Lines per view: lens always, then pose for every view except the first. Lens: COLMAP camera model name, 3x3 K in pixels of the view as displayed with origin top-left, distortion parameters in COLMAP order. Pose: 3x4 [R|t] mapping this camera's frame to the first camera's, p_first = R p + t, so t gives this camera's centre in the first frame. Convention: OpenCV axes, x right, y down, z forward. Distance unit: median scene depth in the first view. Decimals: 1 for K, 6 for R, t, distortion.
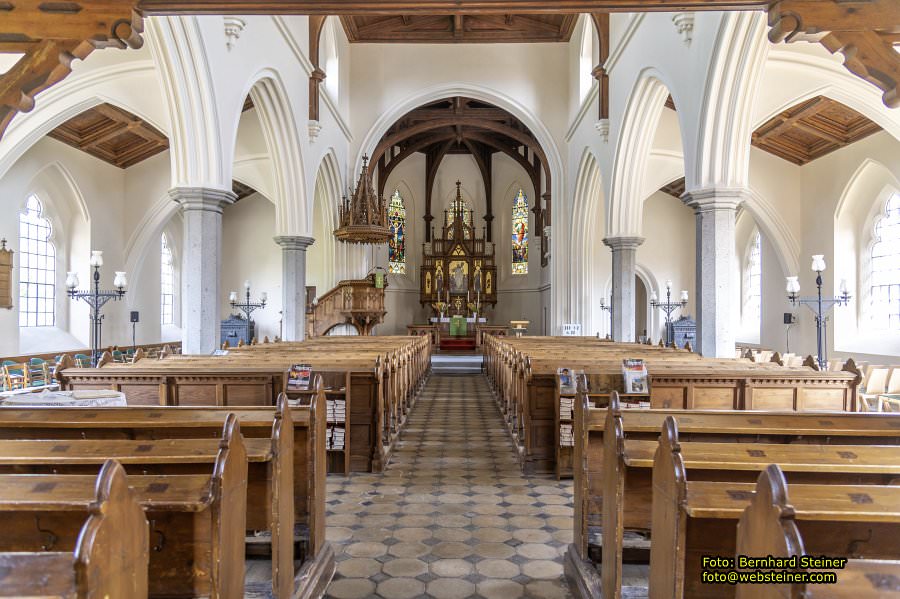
lens RADIAL K [[652.8, 0, 450.7], [0, 652.8, 303.4], [0, 0, 1]] dist [0.044777, 0.001083]
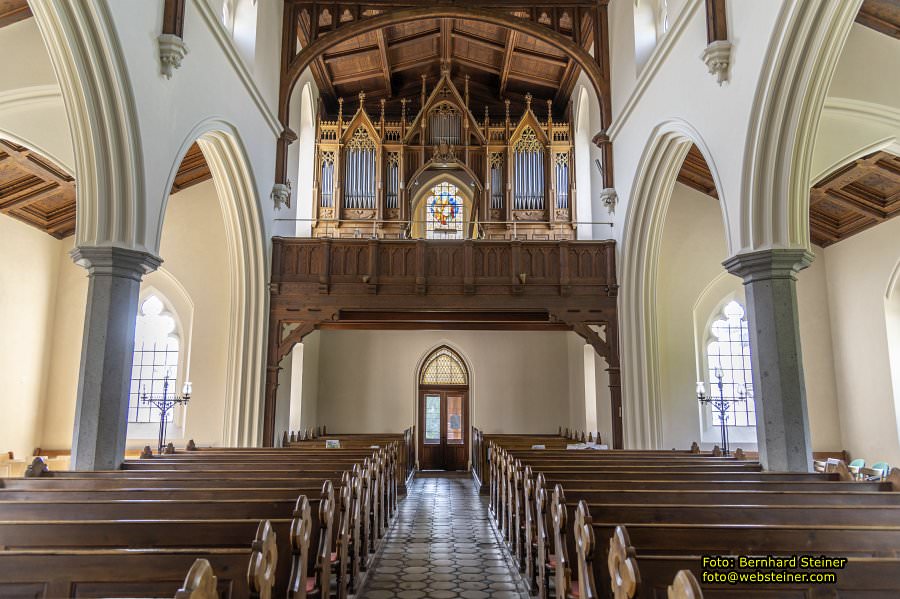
lens RADIAL K [[652.8, 0, 453.0], [0, 652.8, 302.8], [0, 0, 1]] dist [0.044777, 0.001083]
pose [[0.999640, 0.010818, 0.024569, 0.005821], [-0.007147, 0.989422, -0.144893, 0.005655], [-0.025876, 0.144665, 0.989142, 0.396629]]
